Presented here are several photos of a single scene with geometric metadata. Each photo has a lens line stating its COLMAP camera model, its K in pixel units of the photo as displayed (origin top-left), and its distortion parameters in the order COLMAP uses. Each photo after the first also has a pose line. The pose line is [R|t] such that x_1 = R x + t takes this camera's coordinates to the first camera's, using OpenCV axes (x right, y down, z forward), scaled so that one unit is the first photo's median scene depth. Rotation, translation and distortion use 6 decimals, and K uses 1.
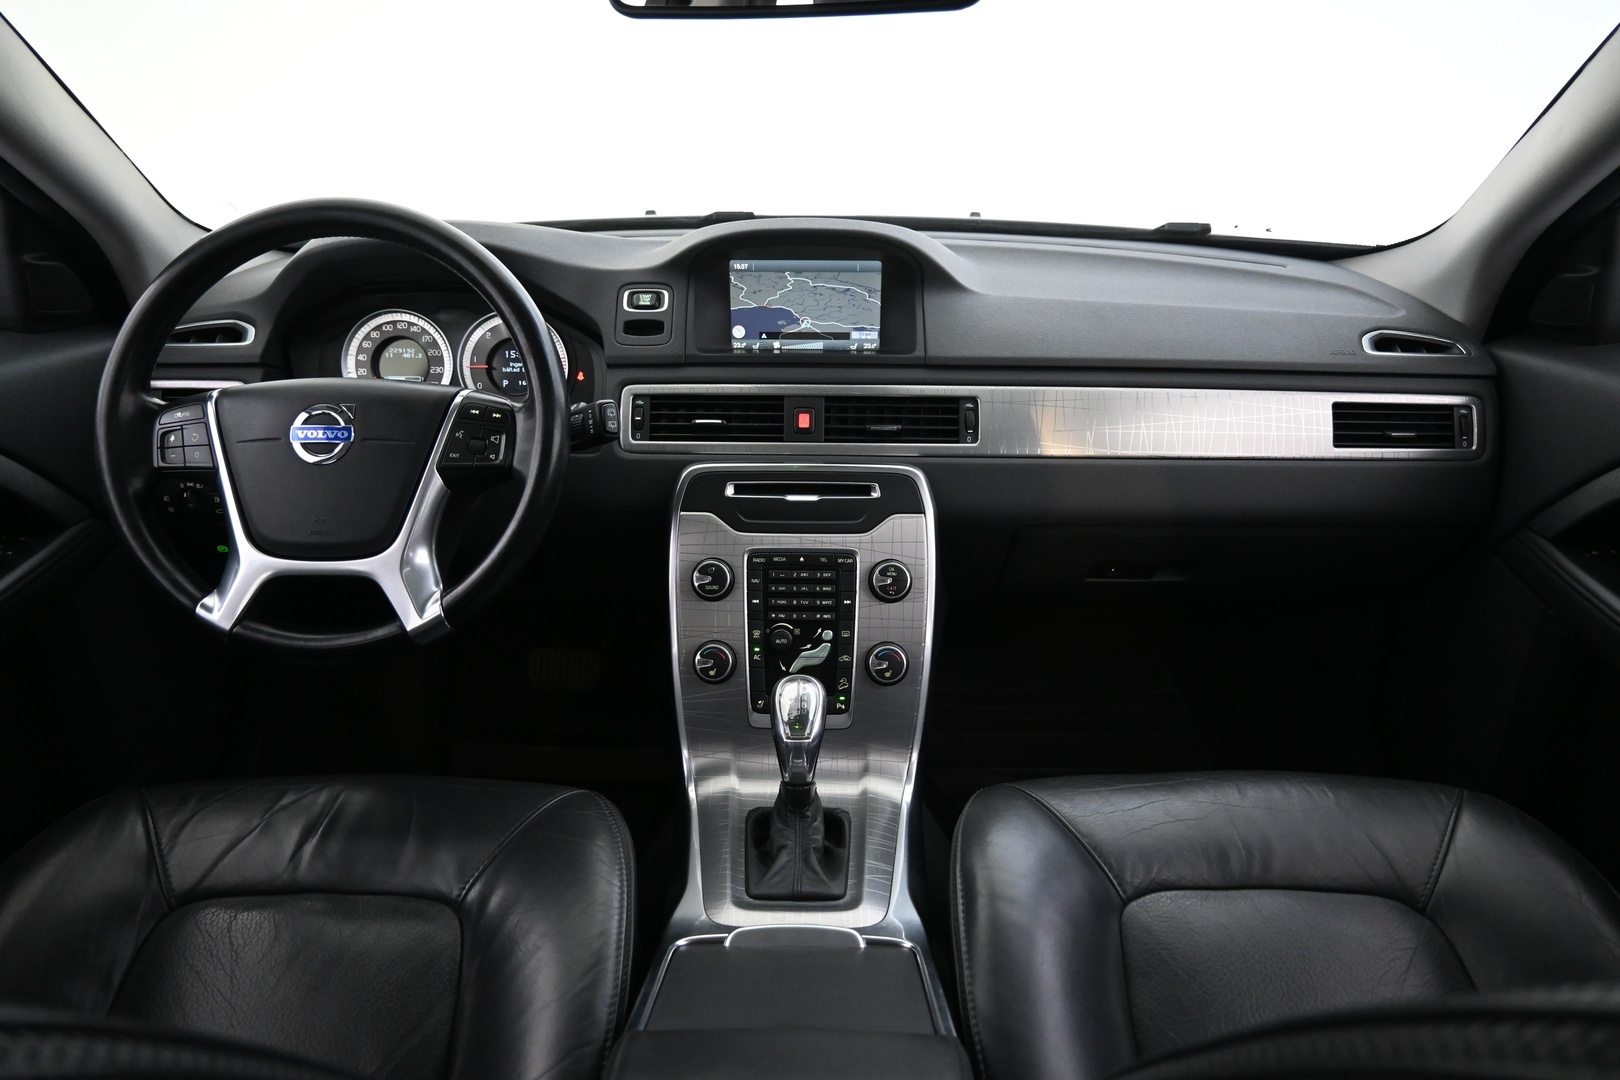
lens RADIAL K [[1062.9, 0, 814.1], [0, 1062.9, 543.9], [0, 0, 1]] dist [-0.027552, 0.000162]
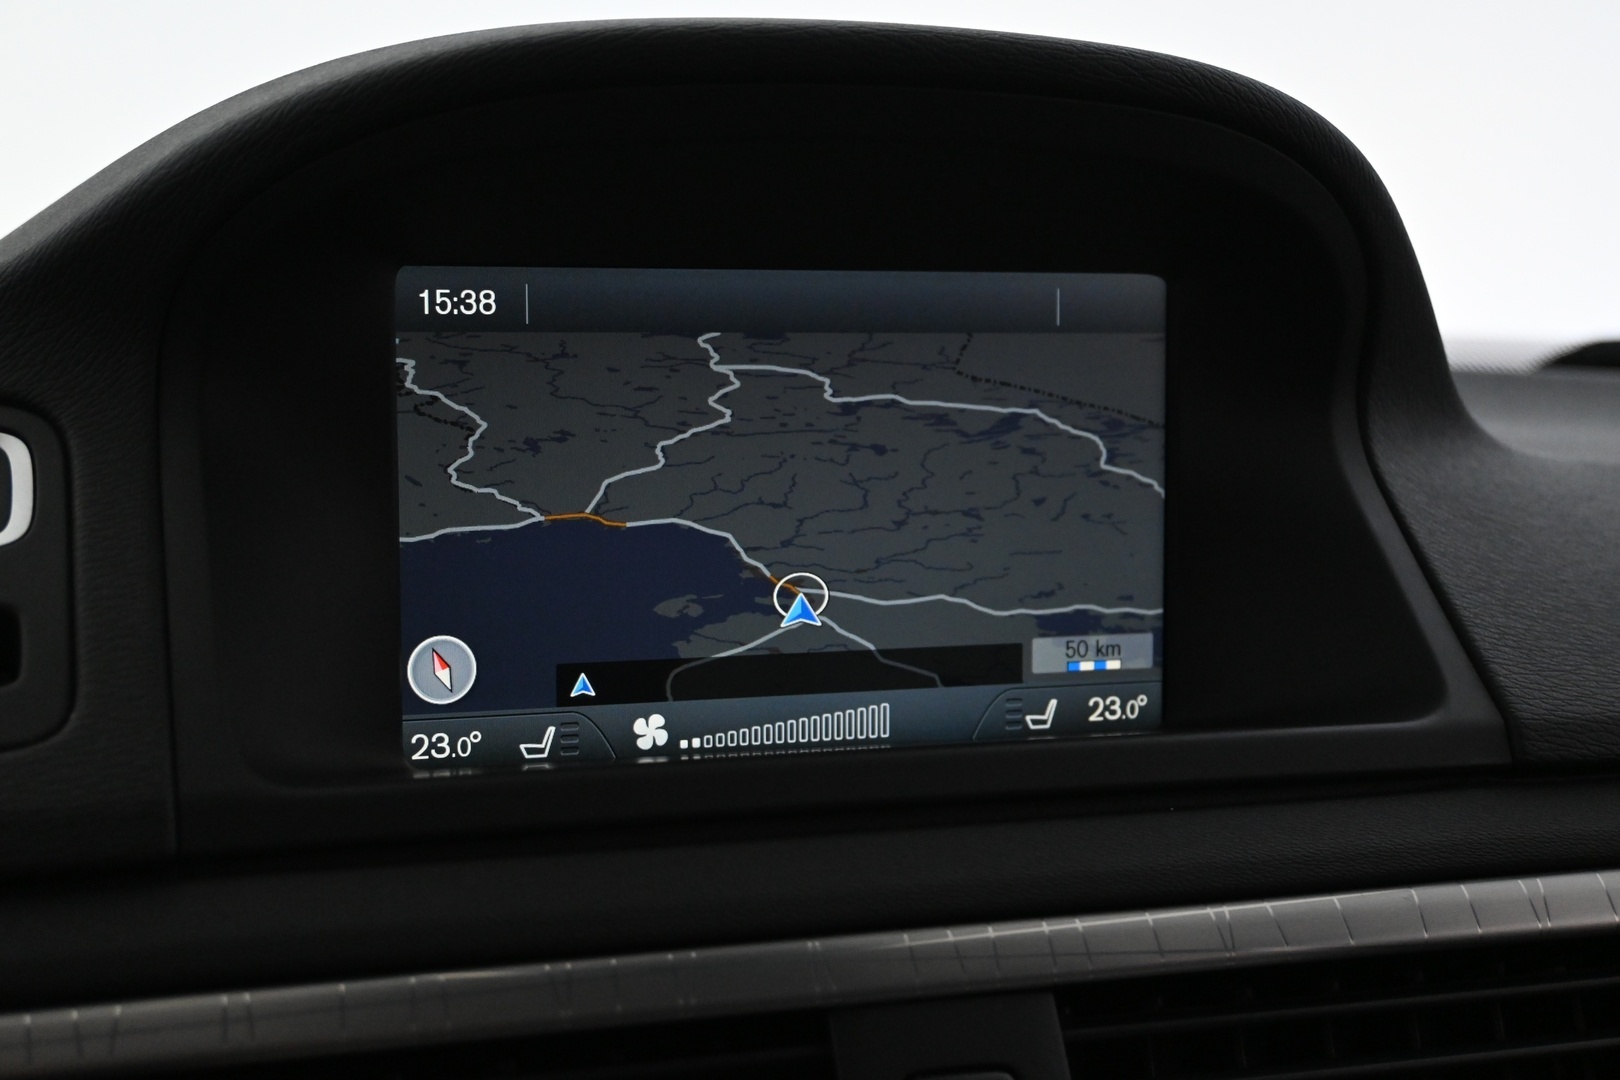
lens RADIAL K [[2227.1, 0, 807.3], [0, 2227.1, 539.7], [0, 0, 1]] dist [-0.001895, 0.000000]
pose [[0.949419, -0.033044, 0.312267, -0.134272], [0.133298, 0.942811, -0.305513, -0.103841], [-0.284314, 0.331684, 0.899528, 0.673911]]
